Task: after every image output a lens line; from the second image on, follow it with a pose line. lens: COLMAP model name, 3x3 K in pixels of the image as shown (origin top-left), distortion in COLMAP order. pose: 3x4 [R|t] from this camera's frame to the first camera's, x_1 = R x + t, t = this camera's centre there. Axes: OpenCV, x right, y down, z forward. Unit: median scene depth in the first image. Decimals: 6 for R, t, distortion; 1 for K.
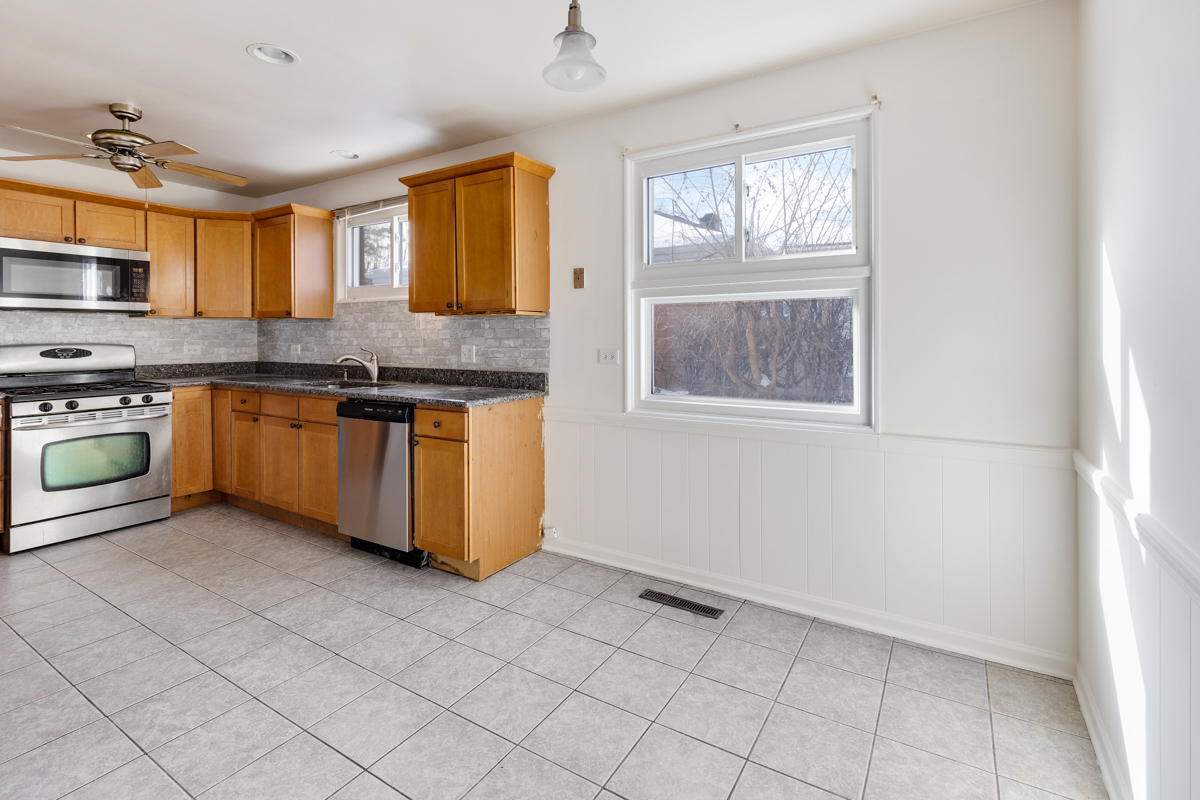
lens RADIAL K [[562.7, 0, 605.2], [0, 562.7, 340.3], [0, 0, 1]] dist [0.001381, -0.000325]
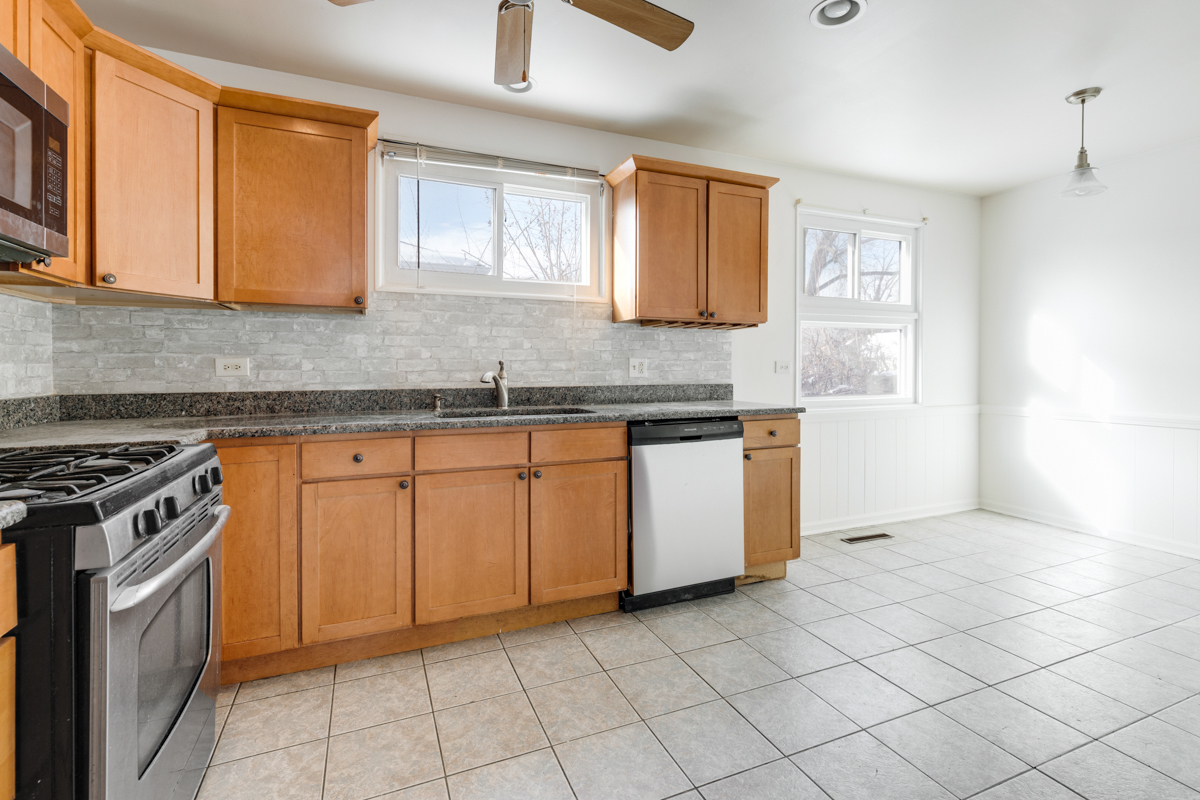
lens RADIAL K [[548.7, 0, 604.3], [0, 548.7, 375.0], [0, 0, 1]] dist [0.003340, 0.000175]
pose [[0.574049, -0.009715, 0.818763, -0.977629], [0.006980, 0.999951, 0.006971, 0.028660], [-0.818791, 0.001714, 0.574089, 0.528584]]
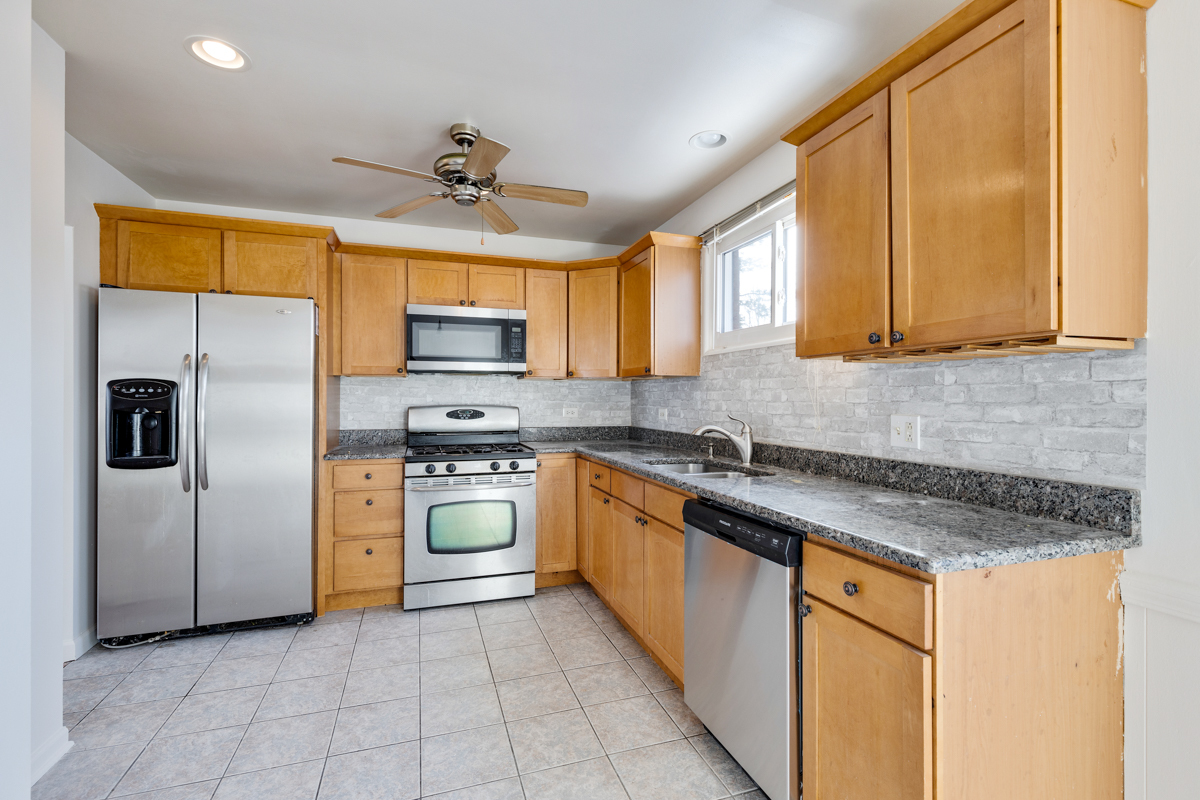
lens RADIAL K [[542.8, 0, 600.0], [0, 542.8, 400.0], [0, 0, 1]] dist [0.009307, -0.000298]
pose [[0.769789, 0.004456, -0.638282, -0.132773], [-0.008334, 0.999961, -0.003070, -0.002366], [0.638243, 0.007683, 0.769796, 0.399550]]
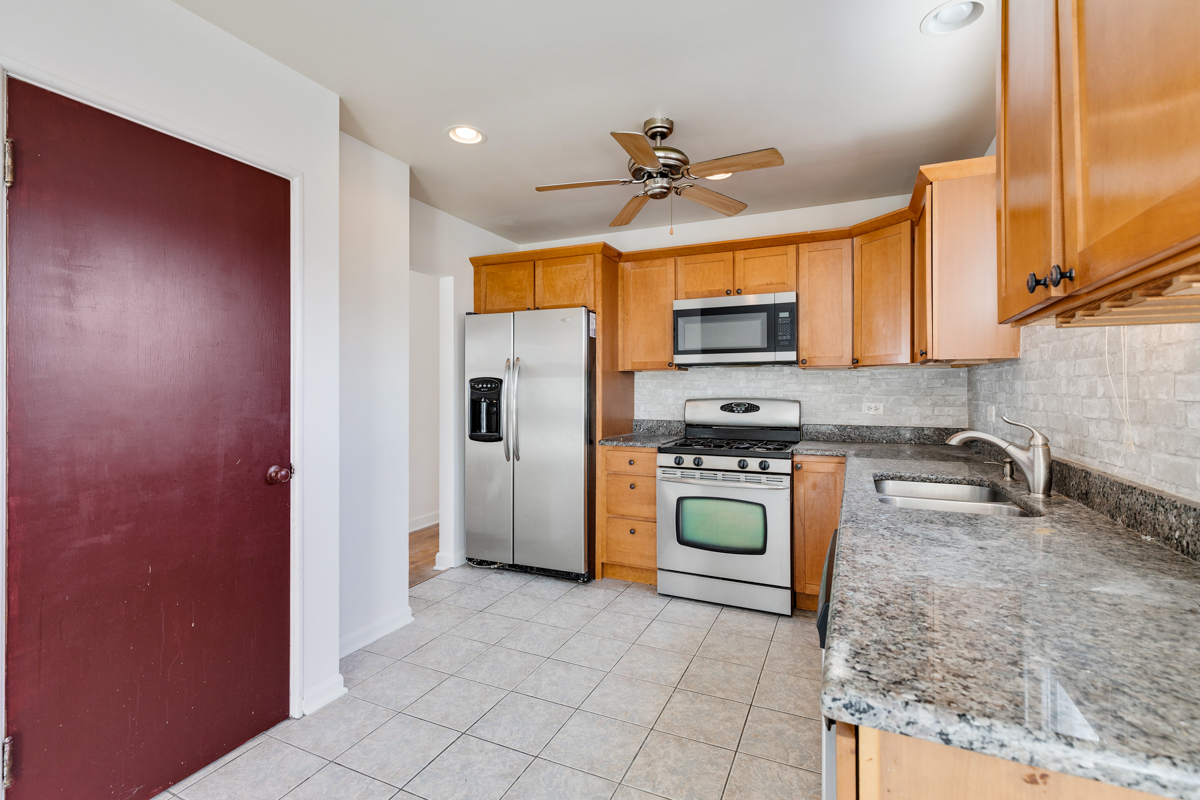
lens RADIAL K [[547.7, 0, 601.2], [0, 547.7, 388.2], [0, 0, 1]] dist [0.009374, 0.000039]
pose [[0.124641, -0.001933, -0.992200, -0.028792], [-0.009002, 0.999955, -0.003079, -0.006463], [0.992161, 0.009315, 0.124618, 0.653935]]
